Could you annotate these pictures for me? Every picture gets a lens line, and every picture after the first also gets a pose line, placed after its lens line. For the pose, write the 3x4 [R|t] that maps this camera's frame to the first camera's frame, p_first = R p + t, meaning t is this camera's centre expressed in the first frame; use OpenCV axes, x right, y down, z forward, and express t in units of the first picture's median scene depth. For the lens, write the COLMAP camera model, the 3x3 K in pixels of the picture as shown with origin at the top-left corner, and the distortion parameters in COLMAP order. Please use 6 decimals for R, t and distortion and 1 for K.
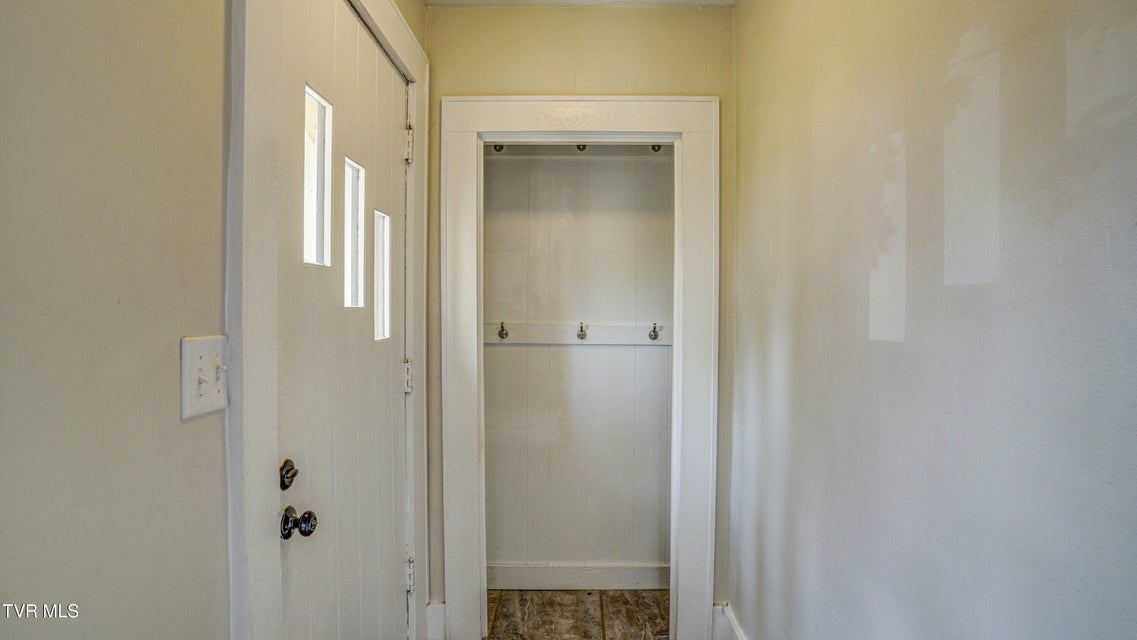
lens RADIAL K [[558.6, 0, 572.4], [0, 558.6, 317.5], [0, 0, 1]] dist [-0.083464, 0.038210]
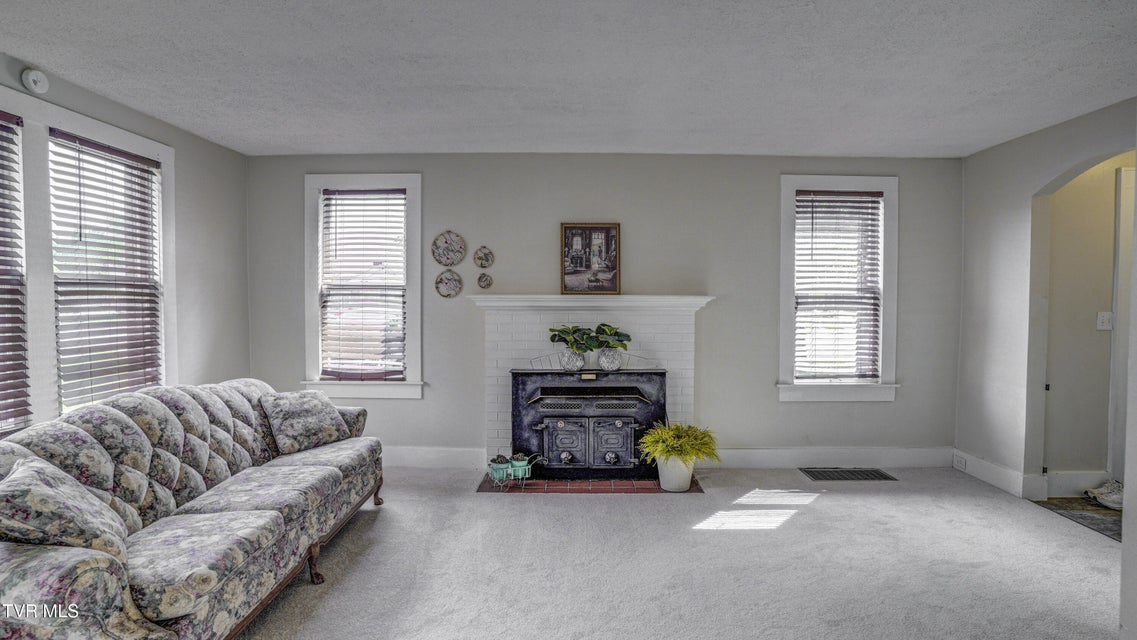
lens RADIAL K [[558.6, 0, 572.4], [0, 558.6, 317.5], [0, 0, 1]] dist [-0.083464, 0.038210]
pose [[-0.005799, 0.025270, -0.999664, 1.483552], [-0.022343, 0.999428, 0.025394, 0.027333], [0.999734, 0.022483, -0.005231, -1.328004]]
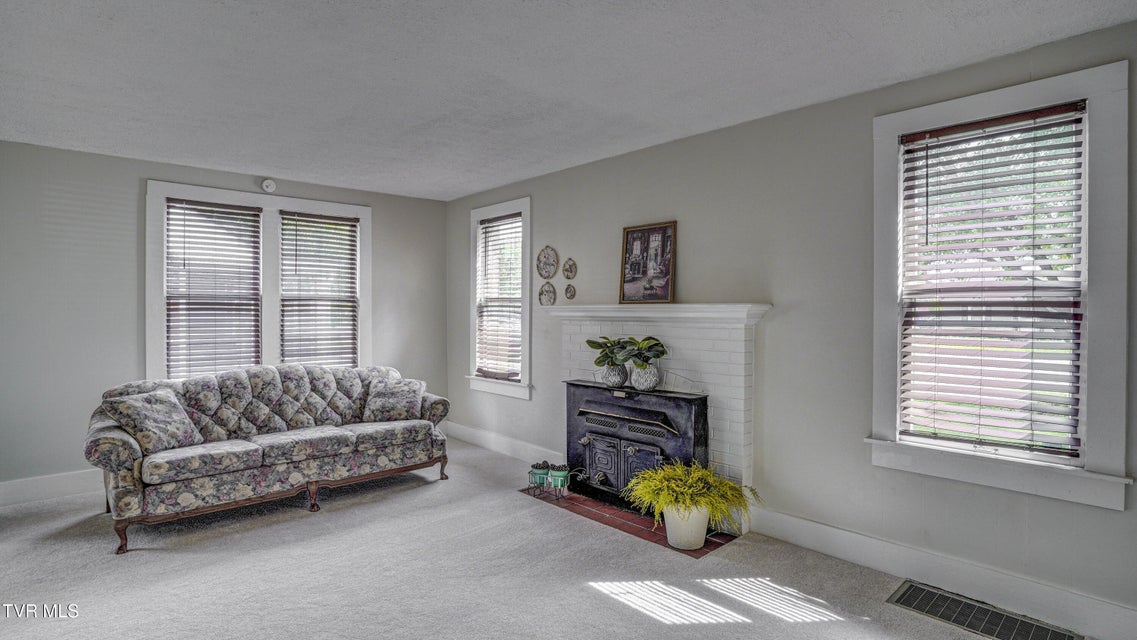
lens RADIAL K [[558.6, 0, 572.4], [0, 558.6, 317.5], [0, 0, 1]] dist [-0.083464, 0.038210]
pose [[-0.729928, -0.002444, -0.683520, 0.865505], [-0.021633, 0.999575, 0.019528, 0.007994], [0.683182, 0.029041, -0.729671, -0.108741]]
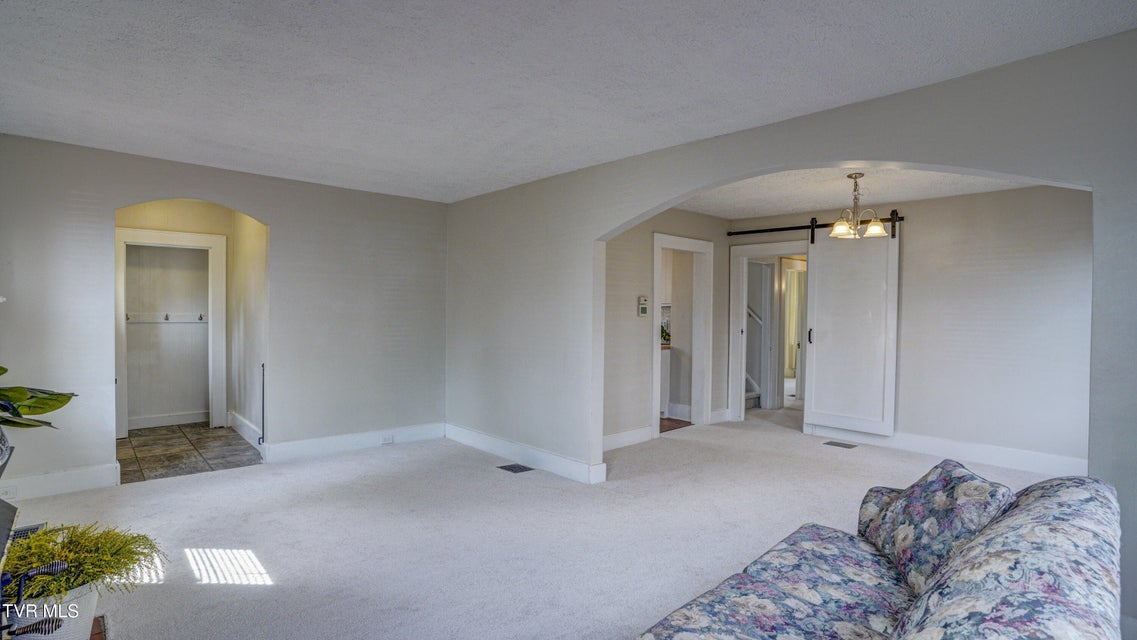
lens RADIAL K [[558.6, 0, 572.4], [0, 558.6, 317.5], [0, 0, 1]] dist [-0.083464, 0.038210]
pose [[0.731189, -0.009168, 0.682113, -0.356359], [0.007626, 0.999957, 0.005264, 0.033859], [-0.682132, 0.001353, 0.731228, -2.345640]]
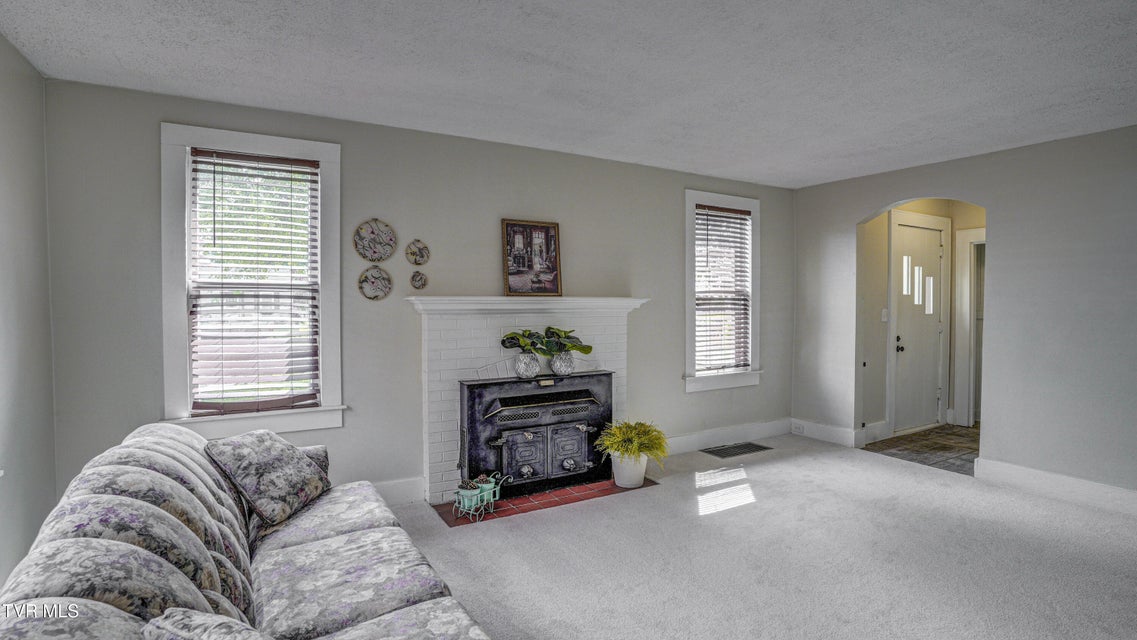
lens RADIAL K [[558.6, 0, 572.4], [0, 558.6, 317.5], [0, 0, 1]] dist [-0.083464, 0.038210]
pose [[0.506432, 0.013455, -0.862175, 1.177621], [-0.011228, 0.999896, 0.009009, 0.047872], [0.862207, 0.005118, 0.506531, -2.134564]]
